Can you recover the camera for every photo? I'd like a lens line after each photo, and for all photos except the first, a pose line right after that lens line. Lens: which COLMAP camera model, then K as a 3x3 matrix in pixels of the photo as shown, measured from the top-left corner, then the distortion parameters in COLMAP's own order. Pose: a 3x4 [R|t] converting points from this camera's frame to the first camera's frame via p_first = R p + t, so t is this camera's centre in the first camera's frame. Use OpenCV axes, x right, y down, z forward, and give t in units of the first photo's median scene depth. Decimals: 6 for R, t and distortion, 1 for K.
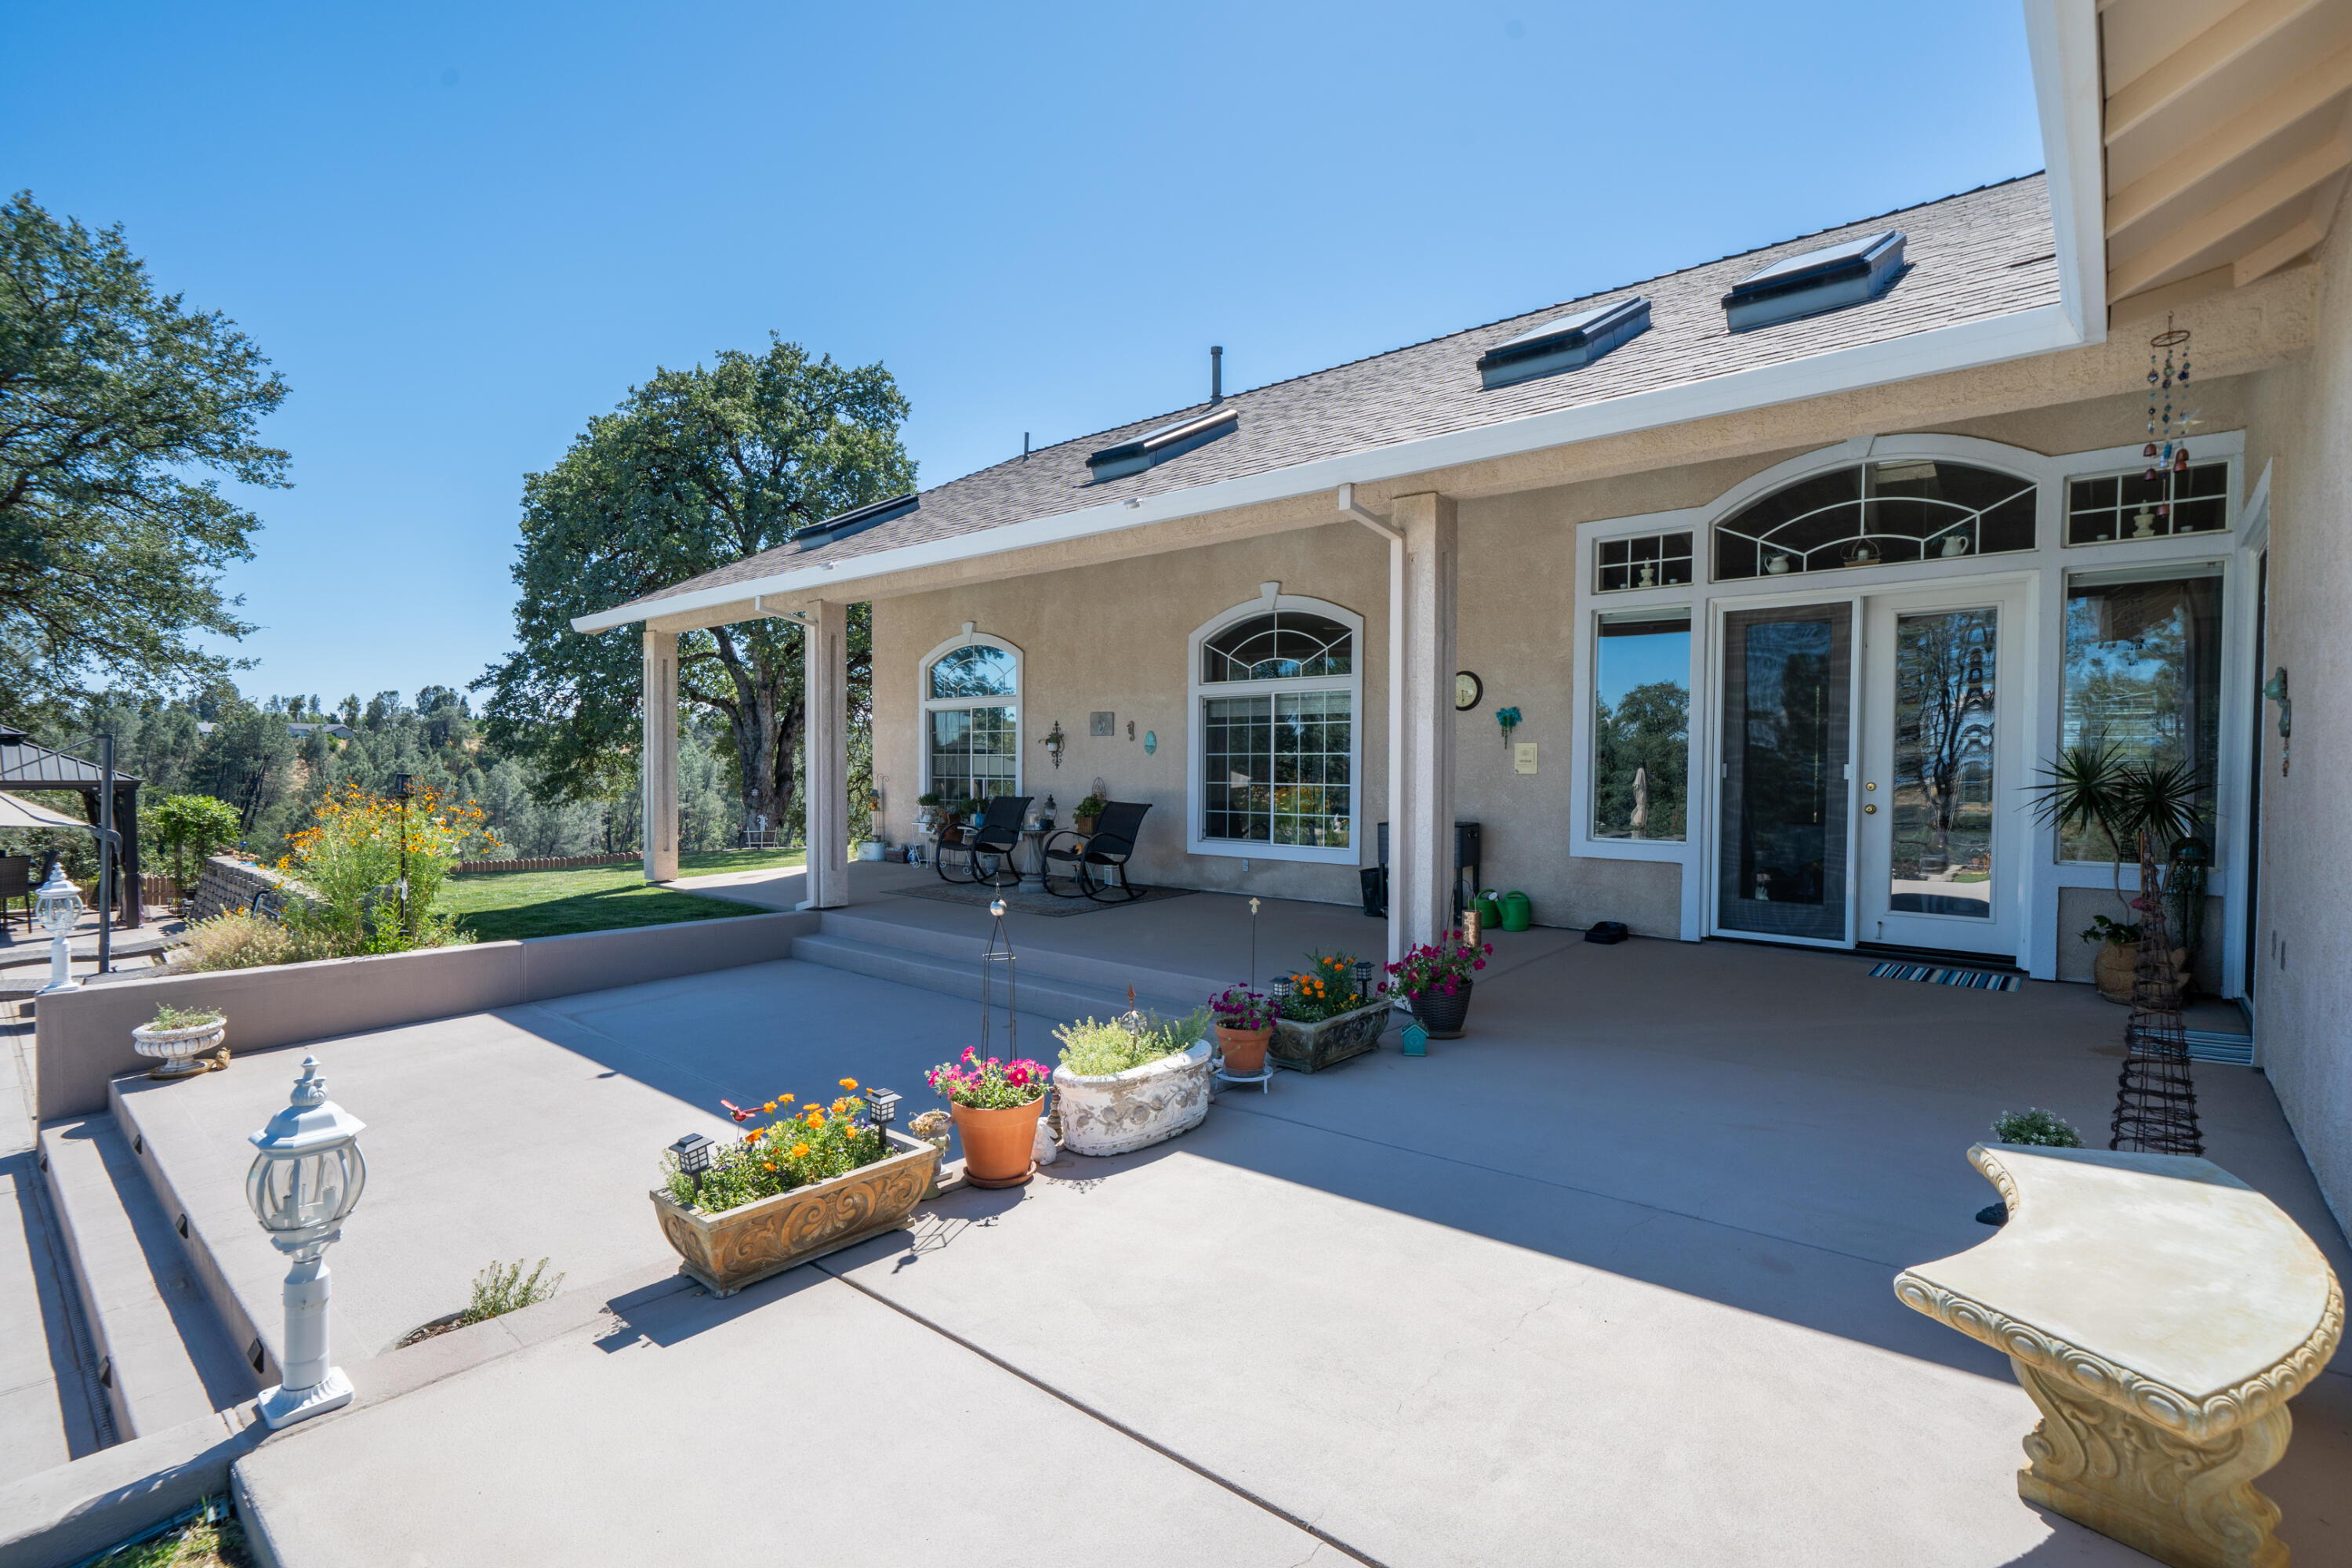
lens RADIAL K [[1079.5, 0, 1168.9], [0, 1079.5, 794.3], [0, 0, 1]] dist [0.000824, 0.000811]
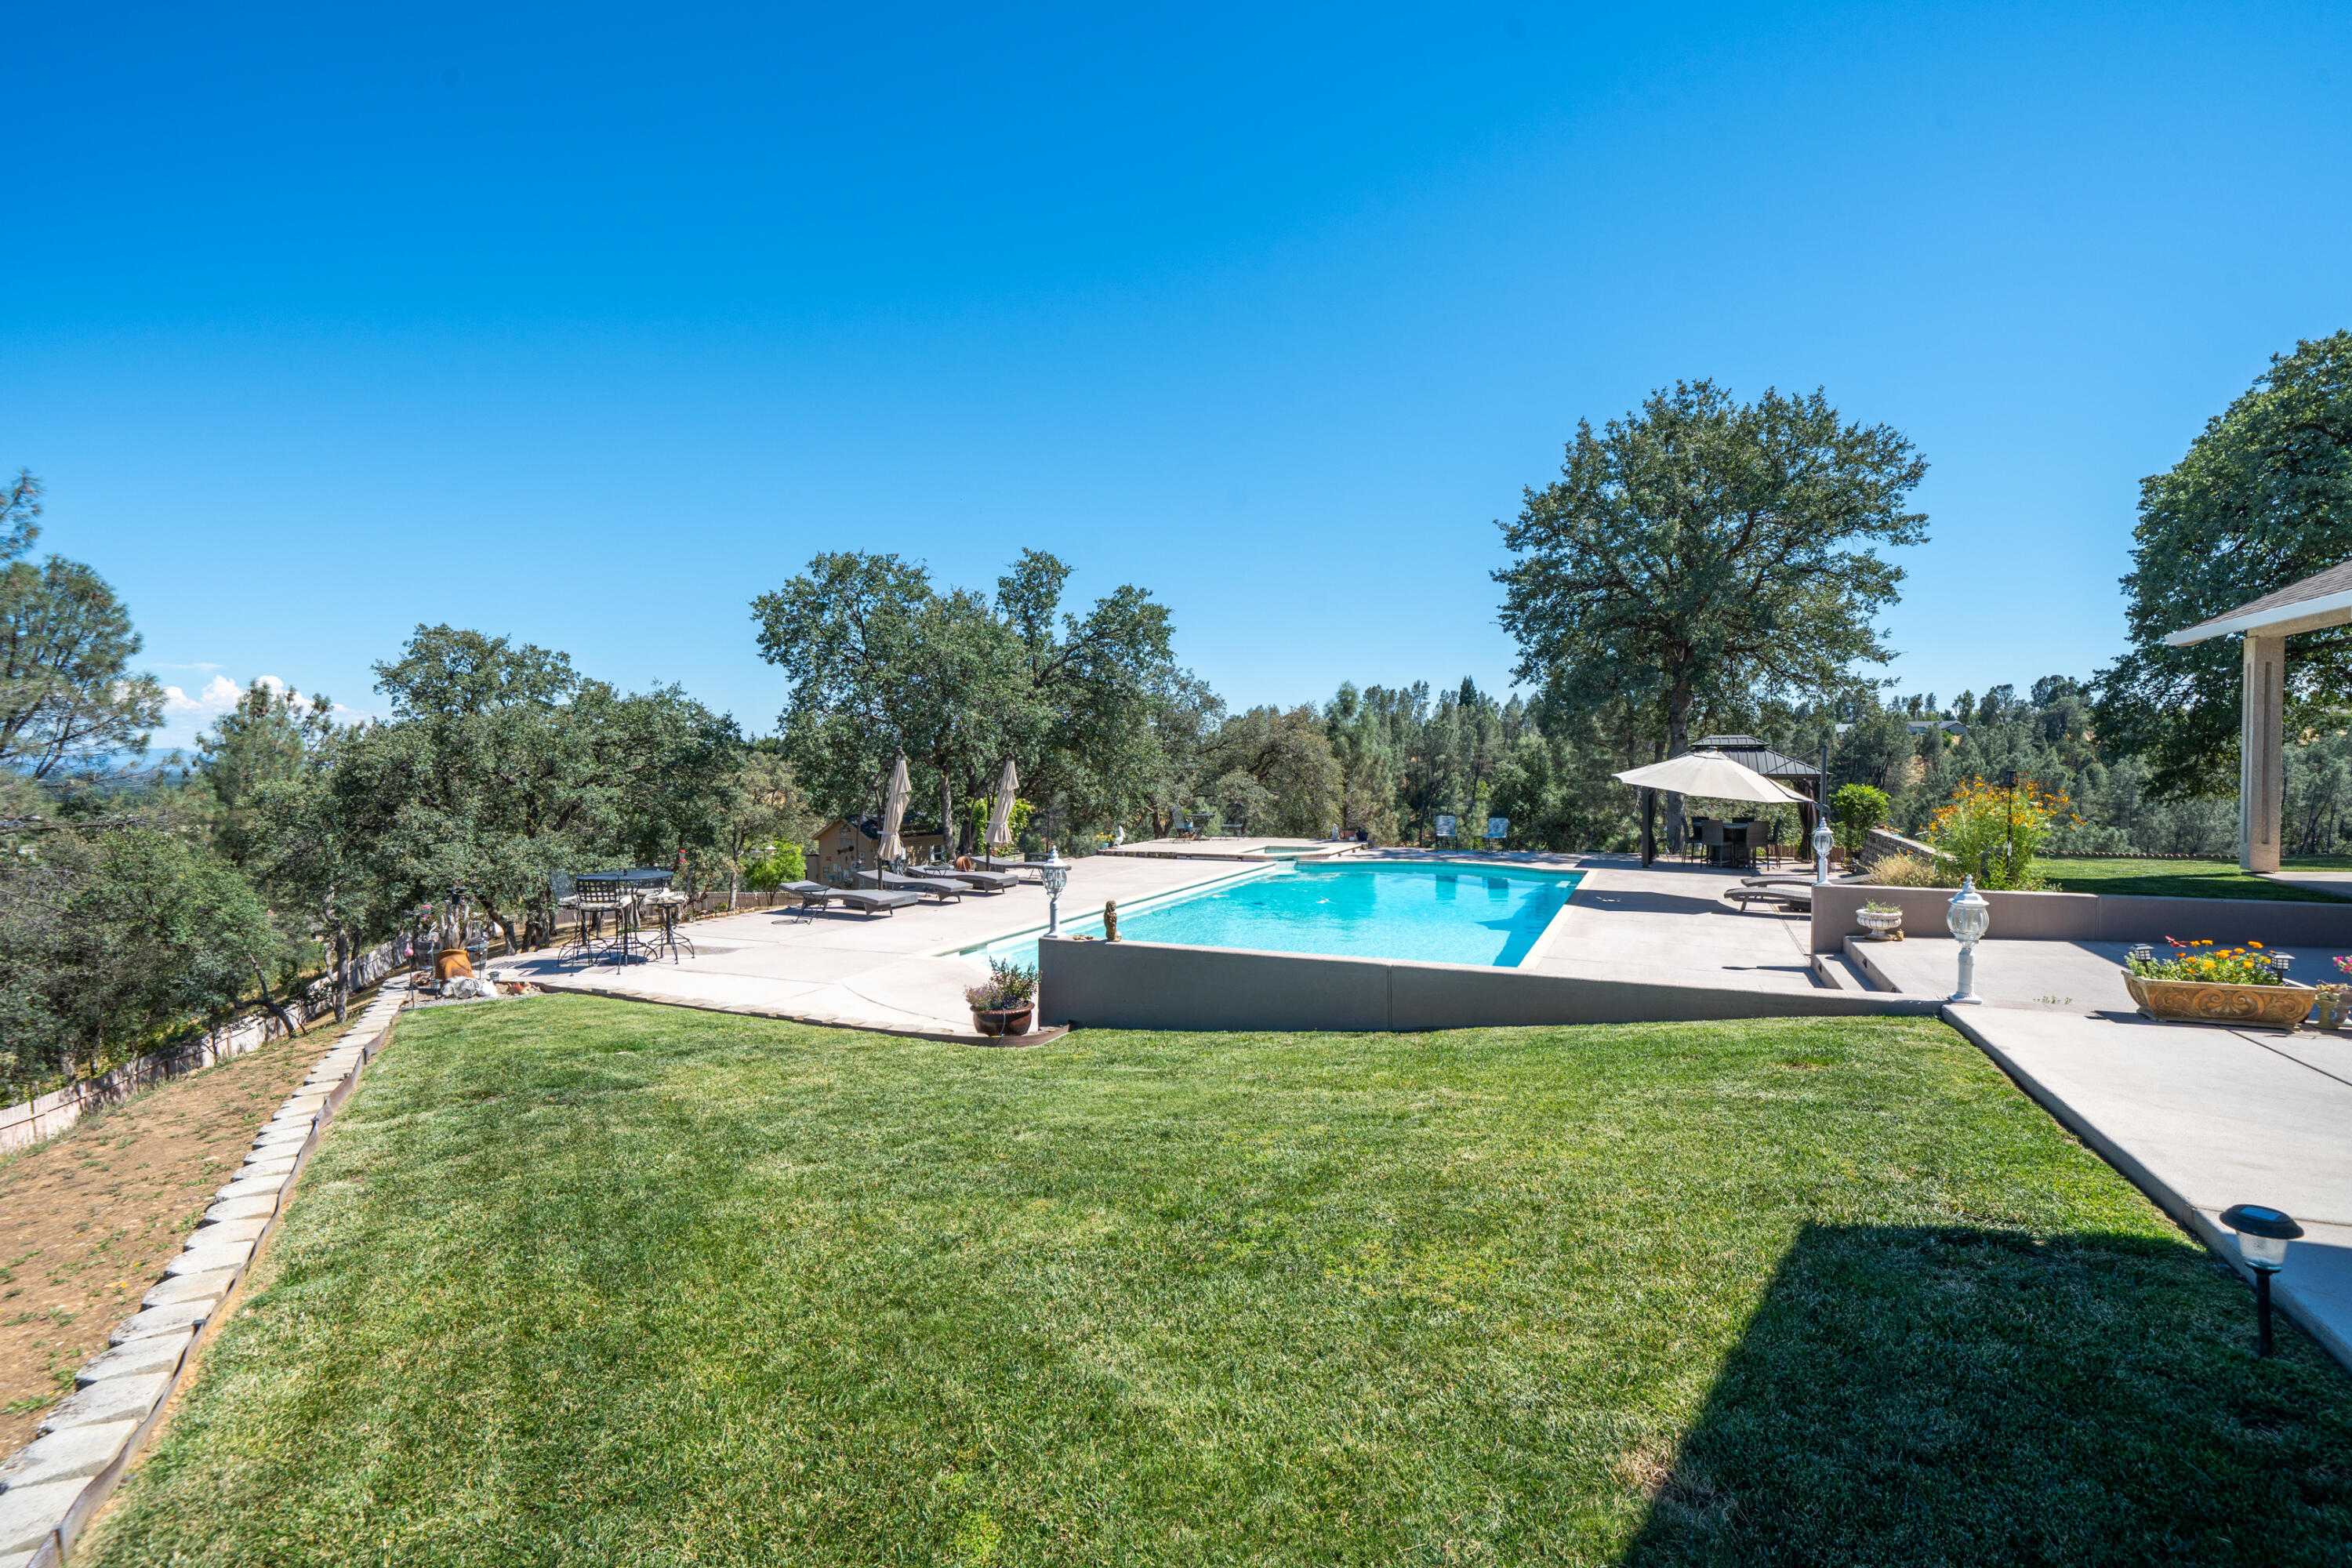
lens RADIAL K [[1095.2, 0, 1181.3], [0, 1095.2, 781.5], [0, 0, 1]] dist [0.000800, 0.000069]
pose [[0.298631, 0.012165, -0.954291, 0.276941], [-0.019088, 0.999795, 0.006772, 0.005423], [0.954178, 0.016193, 0.298802, -0.383829]]
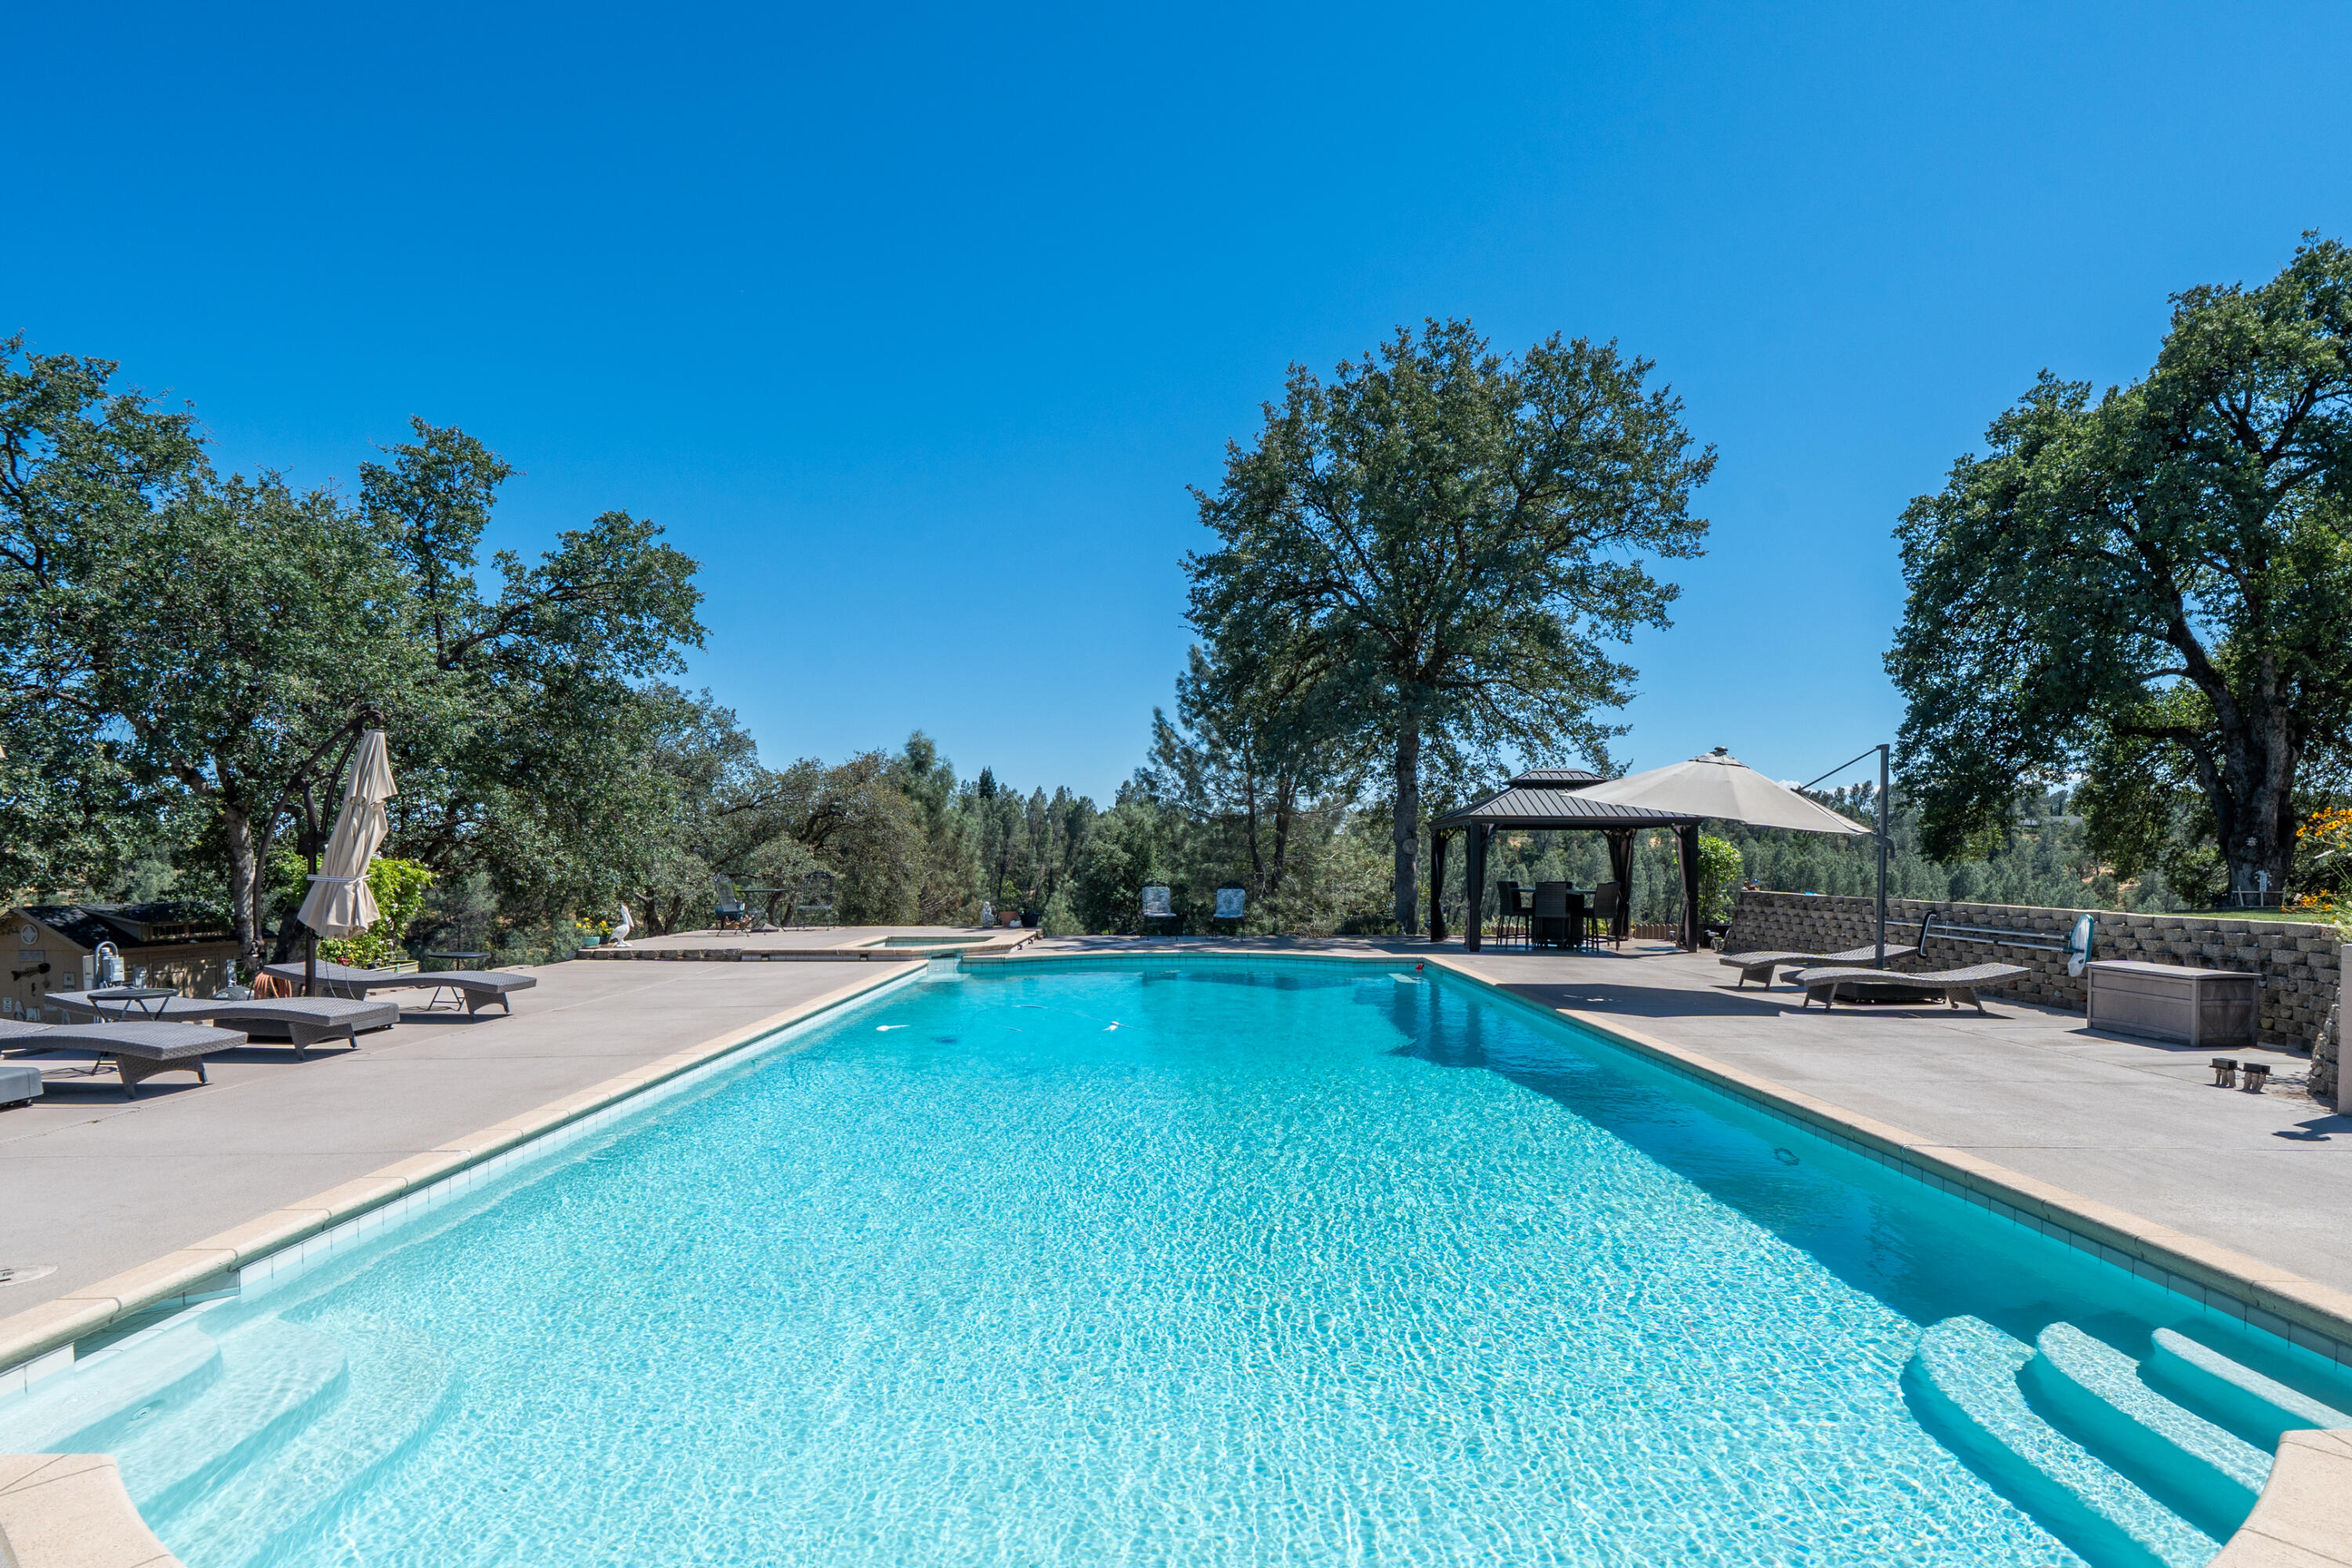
lens RADIAL K [[1169.7, 0, 1197.7], [0, 1169.7, 891.7], [0, 0, 1]] dist [-0.008144, -0.000858]
pose [[0.679657, 0.016499, -0.733344, -0.581173], [-0.018029, 0.999821, 0.005784, 0.087401], [0.733308, 0.009290, 0.679833, -0.236280]]
